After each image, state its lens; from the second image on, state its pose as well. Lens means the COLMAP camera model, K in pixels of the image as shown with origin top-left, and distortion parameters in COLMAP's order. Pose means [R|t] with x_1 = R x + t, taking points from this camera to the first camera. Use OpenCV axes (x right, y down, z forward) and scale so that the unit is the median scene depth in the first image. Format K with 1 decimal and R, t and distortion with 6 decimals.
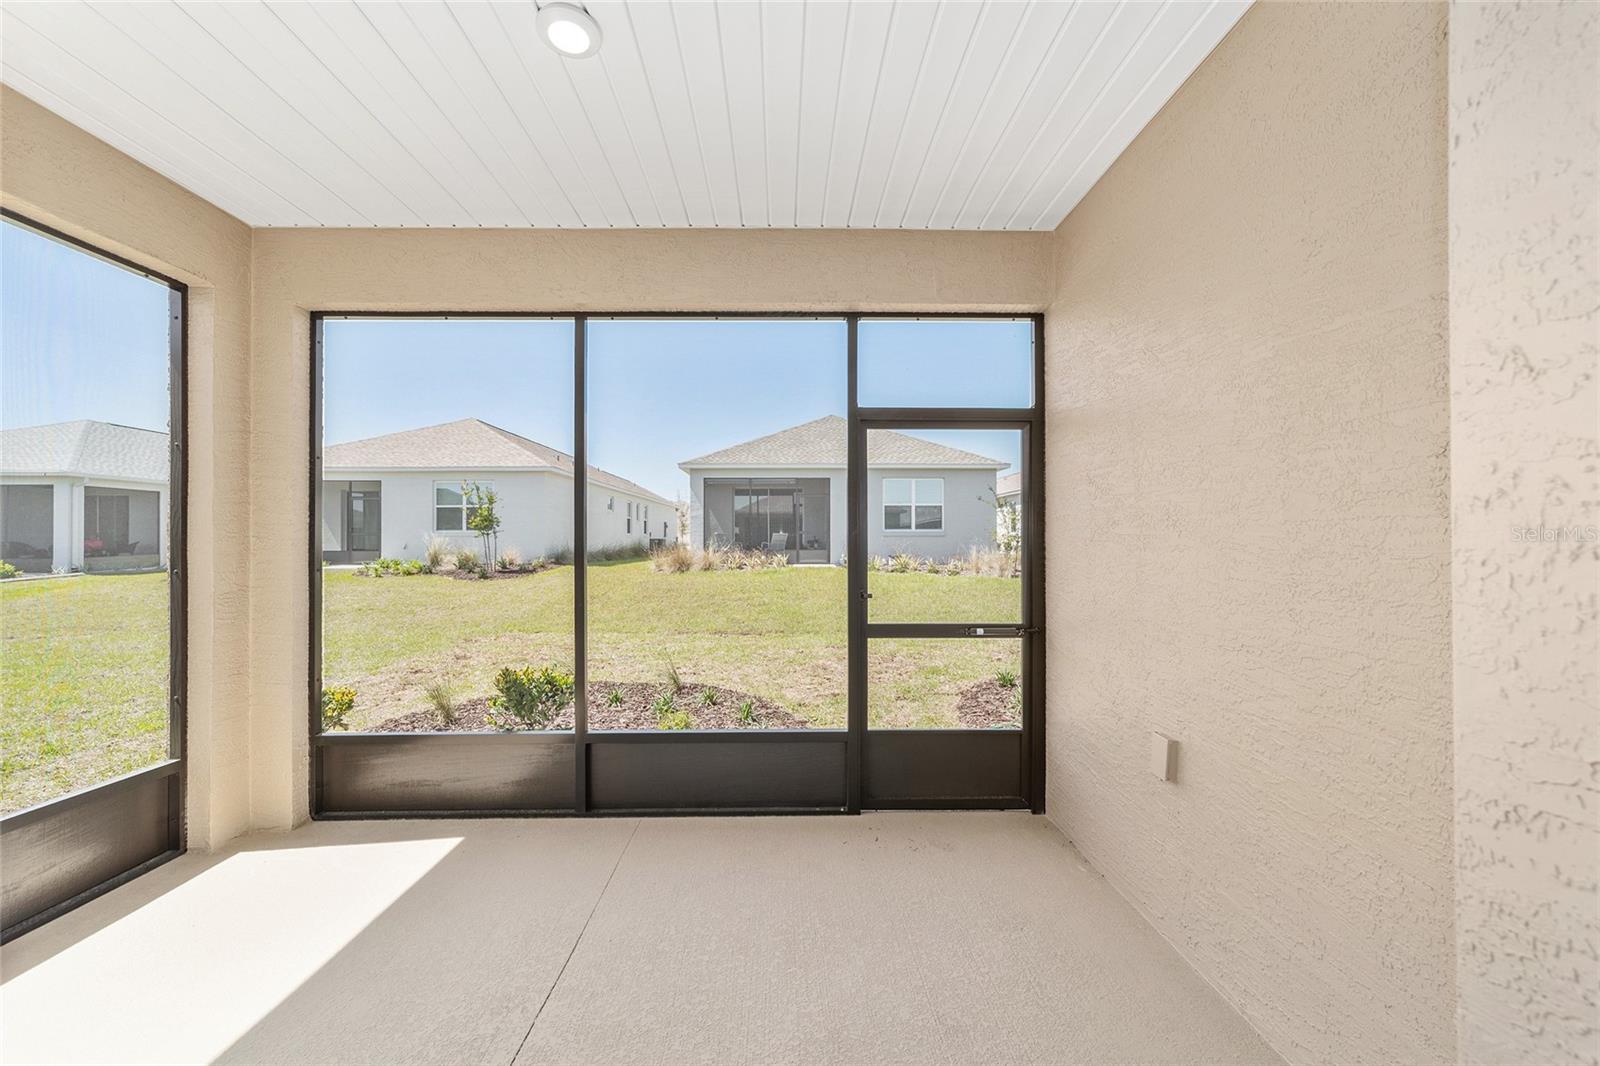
lens RADIAL K [[612.6, 0, 795.3], [0, 612.6, 536.1], [0, 0, 1]] dist [-0.005193, 0.000275]
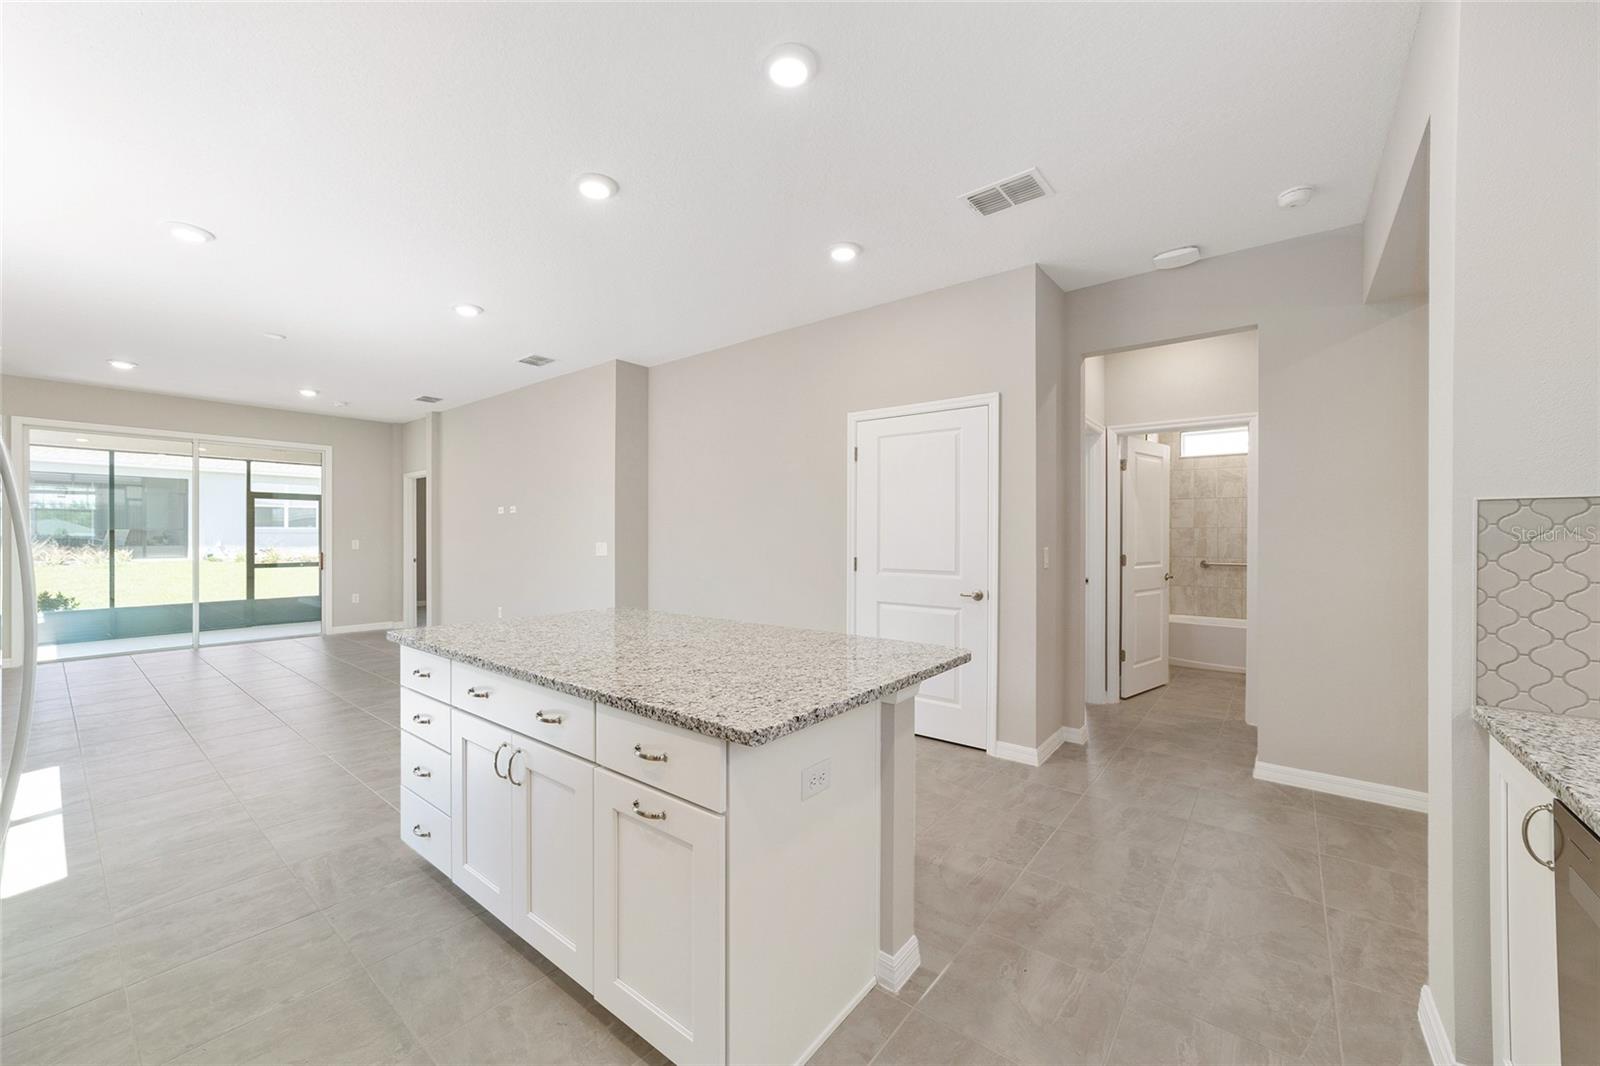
lens RADIAL K [[617.4, 0, 790.3], [0, 617.4, 537.5], [0, 0, 1]] dist [-0.016978, 0.010549]
pose [[0.645381, 0.000498, 0.763861, -0.098692], [-0.006137, 0.999971, 0.004534, -0.002764], [-0.763836, -0.007614, 0.645365, -0.600563]]
